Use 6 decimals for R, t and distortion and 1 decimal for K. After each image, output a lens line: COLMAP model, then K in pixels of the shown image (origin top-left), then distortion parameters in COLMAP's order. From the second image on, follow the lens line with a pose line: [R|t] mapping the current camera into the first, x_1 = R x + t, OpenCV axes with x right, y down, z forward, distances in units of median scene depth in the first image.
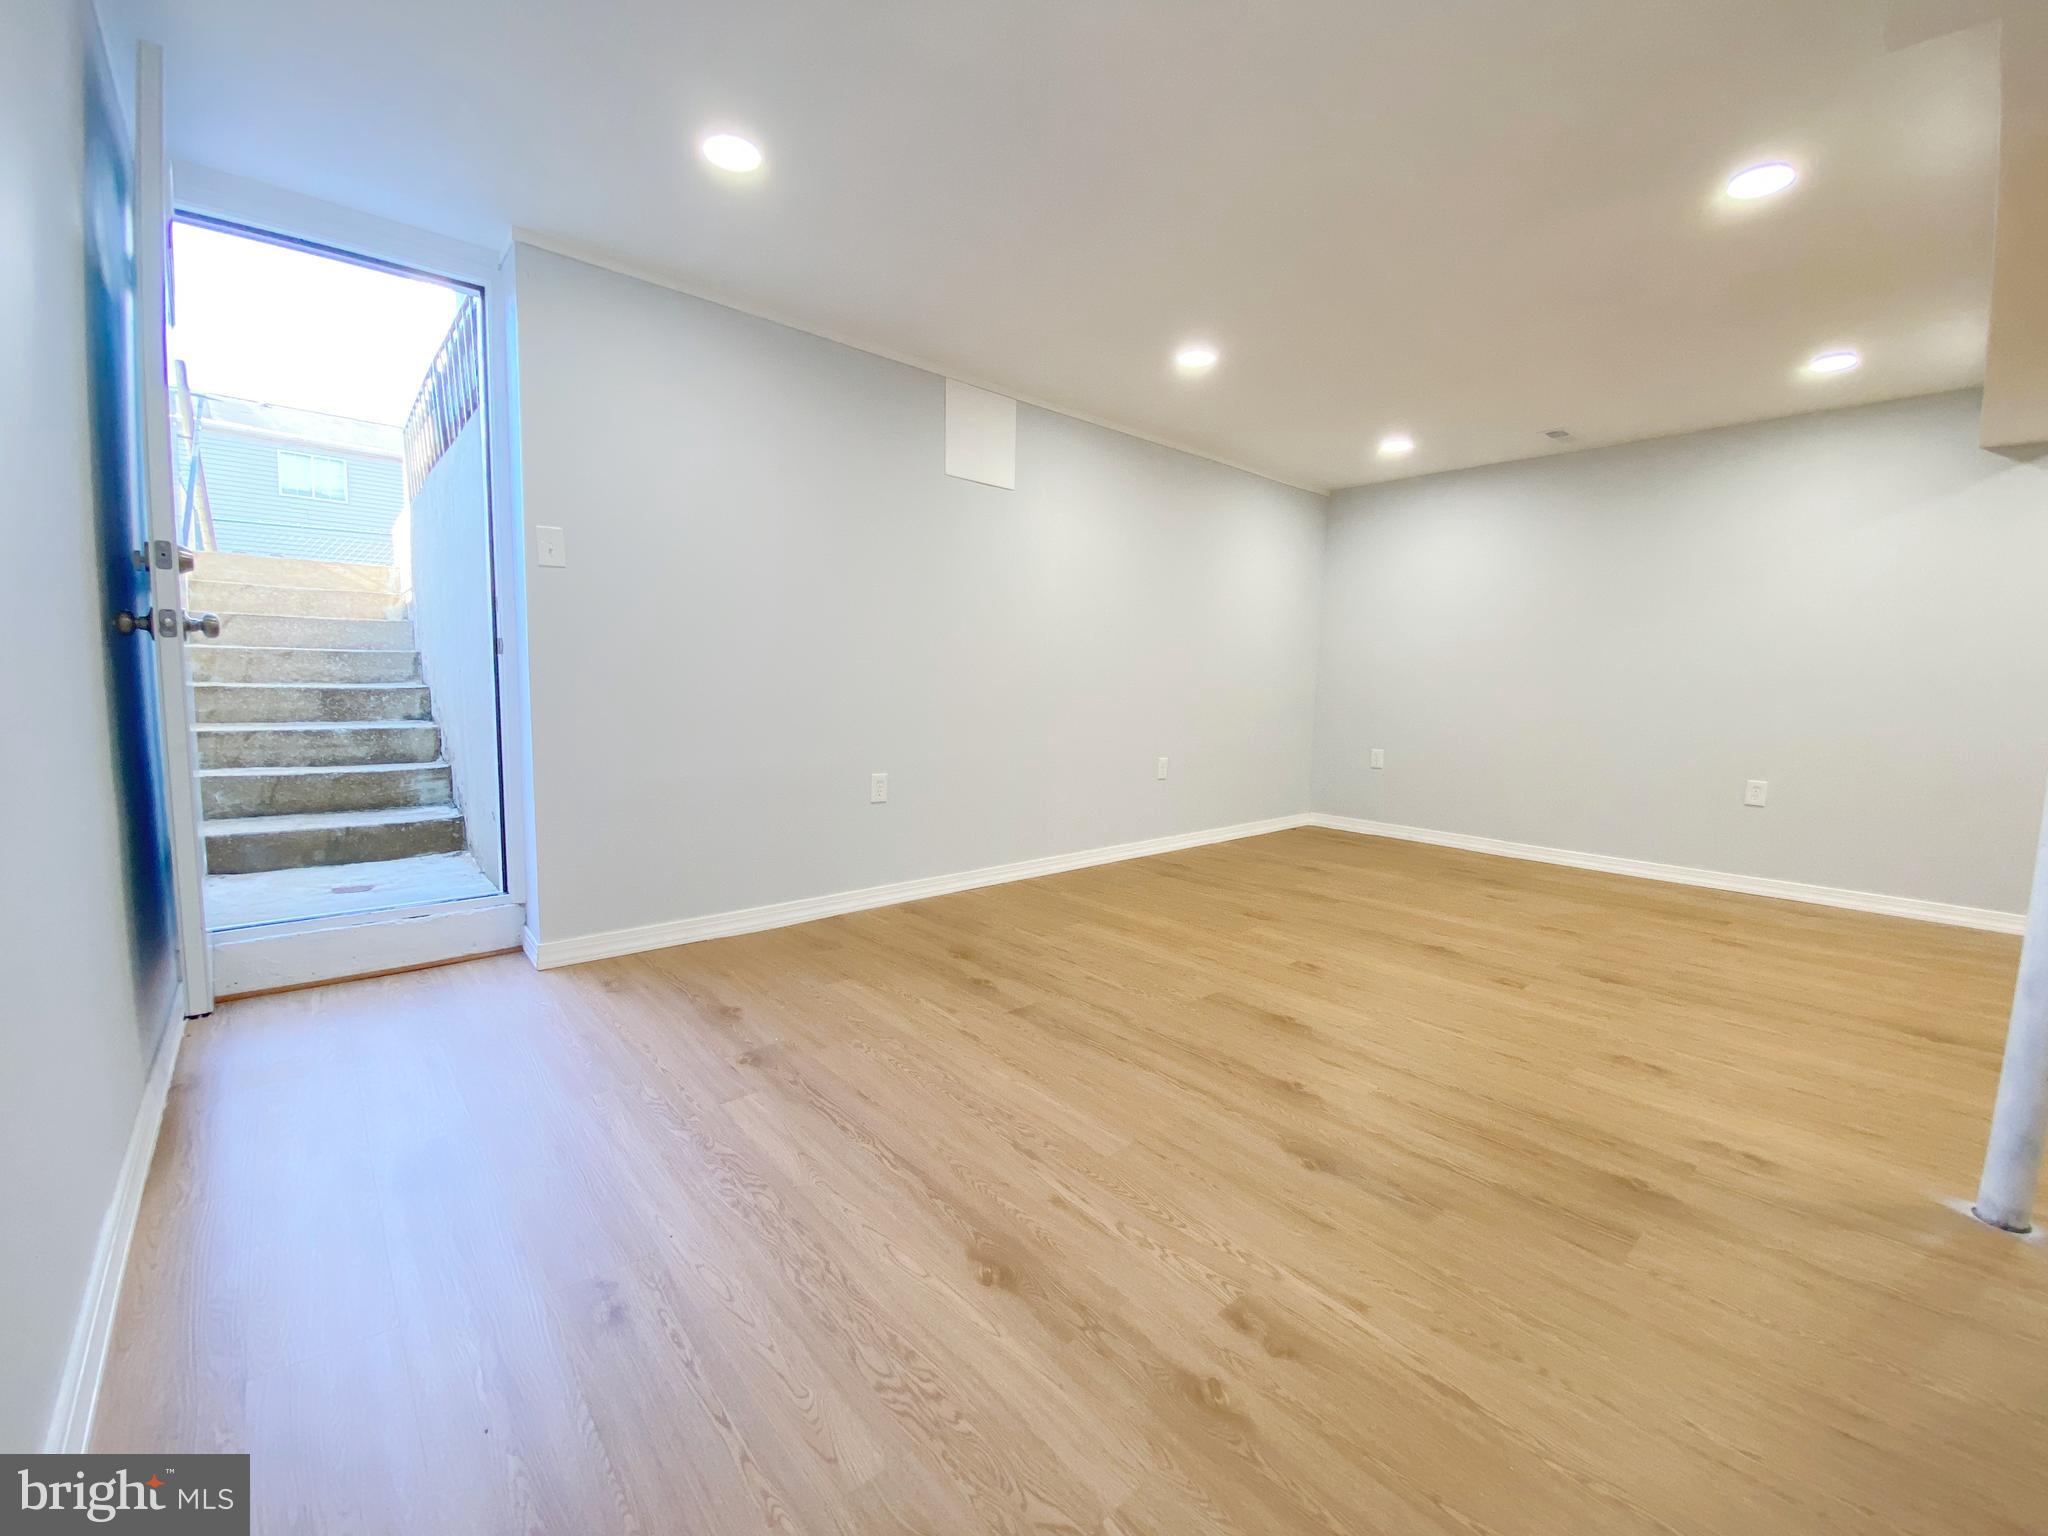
lens RADIAL K [[826.2, 0, 1022.3], [0, 826.2, 760.2], [0, 0, 1]] dist [0.009586, -0.015755]
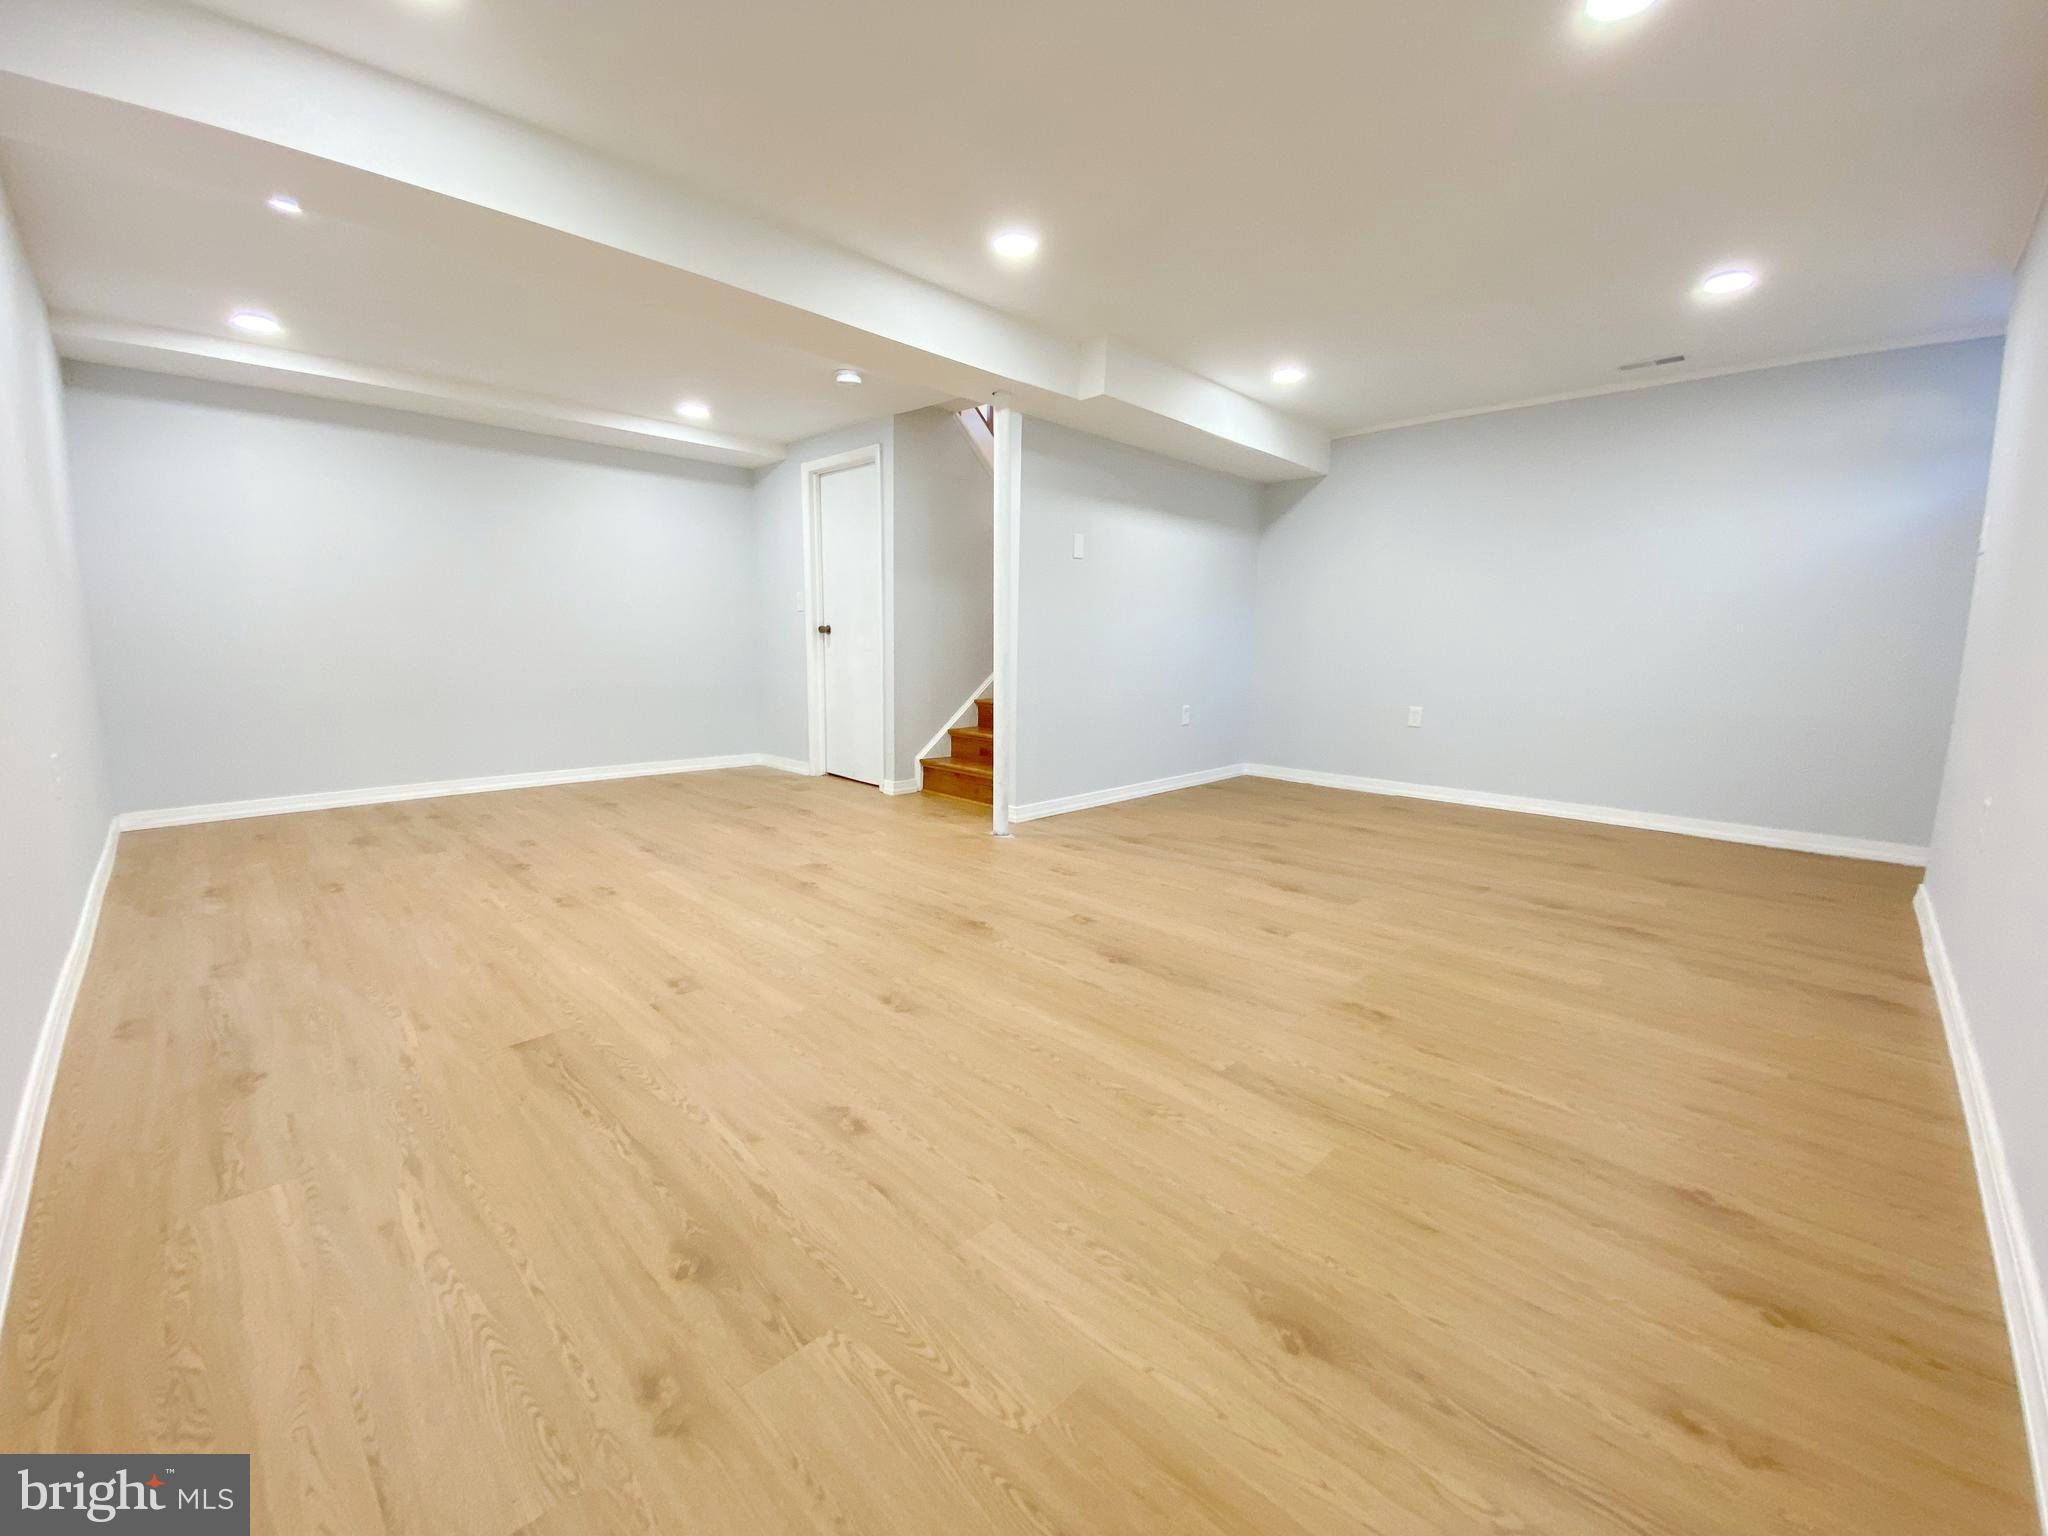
lens RADIAL K [[826.2, 0, 1022.3], [0, 826.2, 760.2], [0, 0, 1]] dist [0.009586, -0.015755]
pose [[-0.997252, -0.022256, -0.070667, 0.703801], [-0.037671, 0.973638, 0.224968, -0.145526], [0.063798, 0.227012, -0.971800, 1.853811]]
